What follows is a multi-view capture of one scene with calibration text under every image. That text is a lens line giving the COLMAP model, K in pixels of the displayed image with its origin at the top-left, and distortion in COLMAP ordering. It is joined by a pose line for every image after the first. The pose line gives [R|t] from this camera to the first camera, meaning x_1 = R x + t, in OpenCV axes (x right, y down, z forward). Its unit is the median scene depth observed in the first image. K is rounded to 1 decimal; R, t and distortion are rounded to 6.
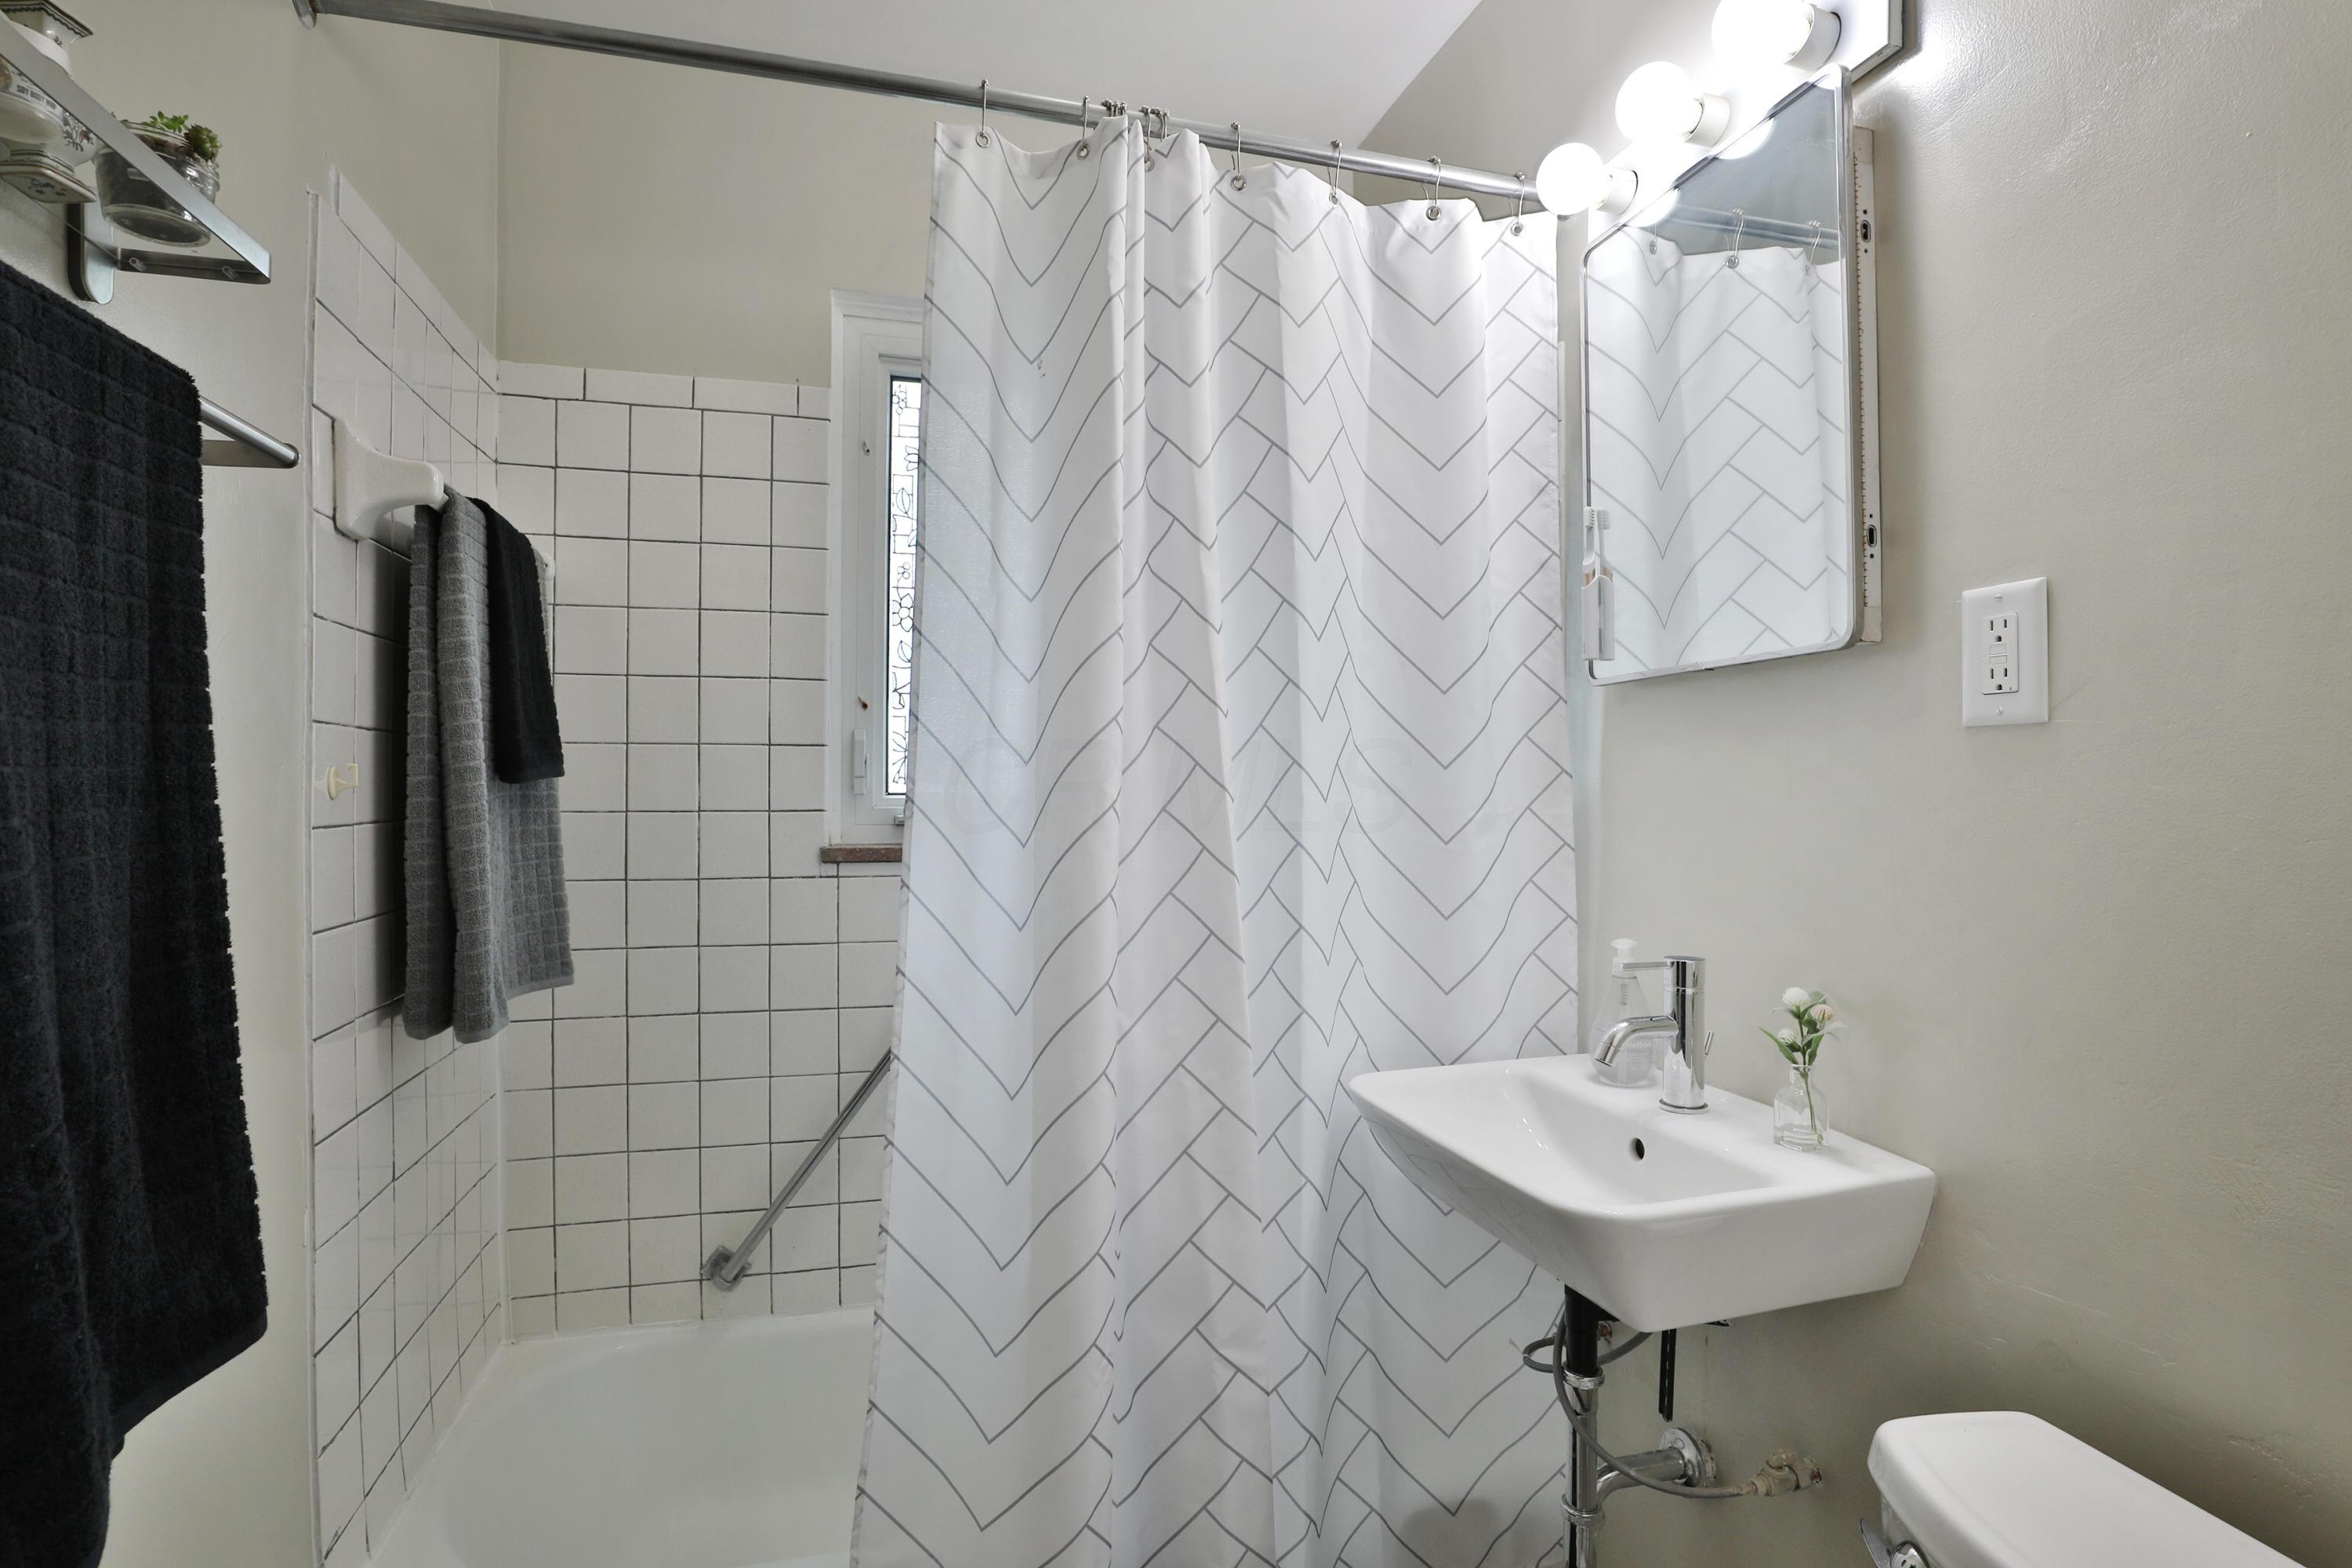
lens RADIAL K [[1142.5, 0, 1168.0], [0, 1142.5, 786.1], [0, 0, 1]] dist [-0.045105, 0.013898]
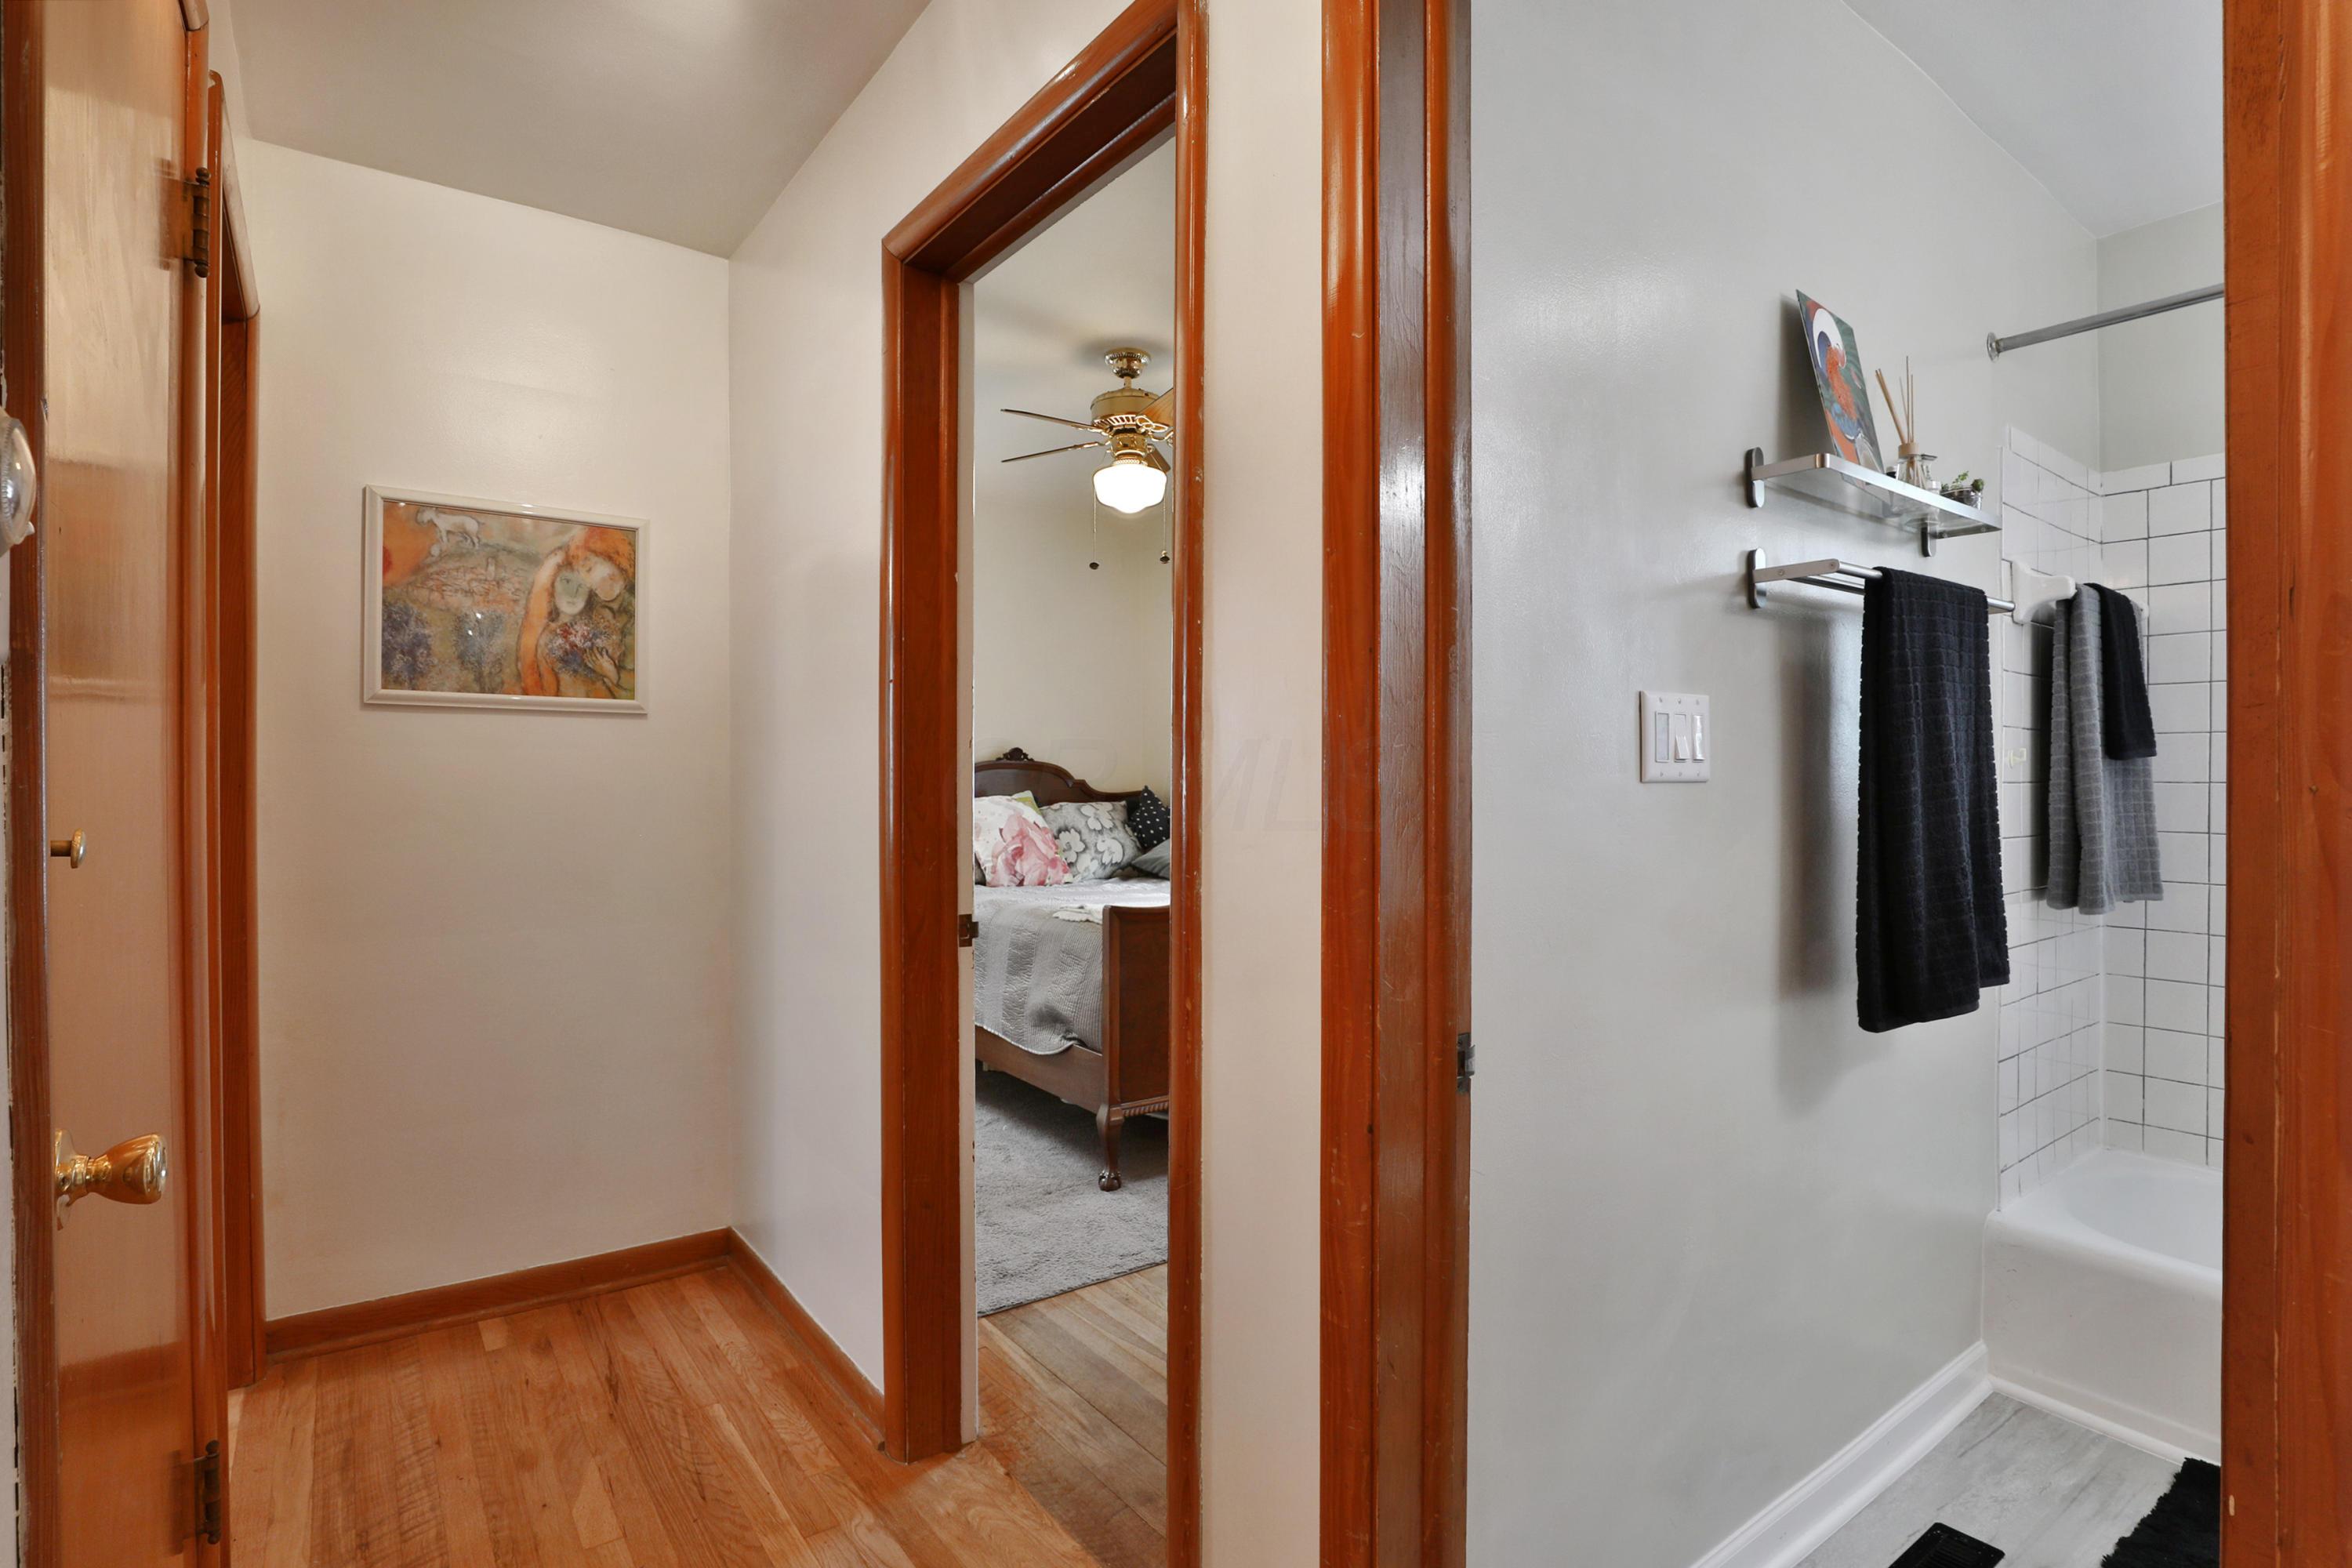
lens RADIAL K [[1142.5, 0, 1168.0], [0, 1142.5, 786.1], [0, 0, 1]] dist [-0.045105, 0.013898]
pose [[0.346587, 0.004886, -0.938005, 0.452042], [-0.002642, 0.999988, 0.004233, 0.033723], [0.938014, 0.001011, 0.346596, -0.850110]]
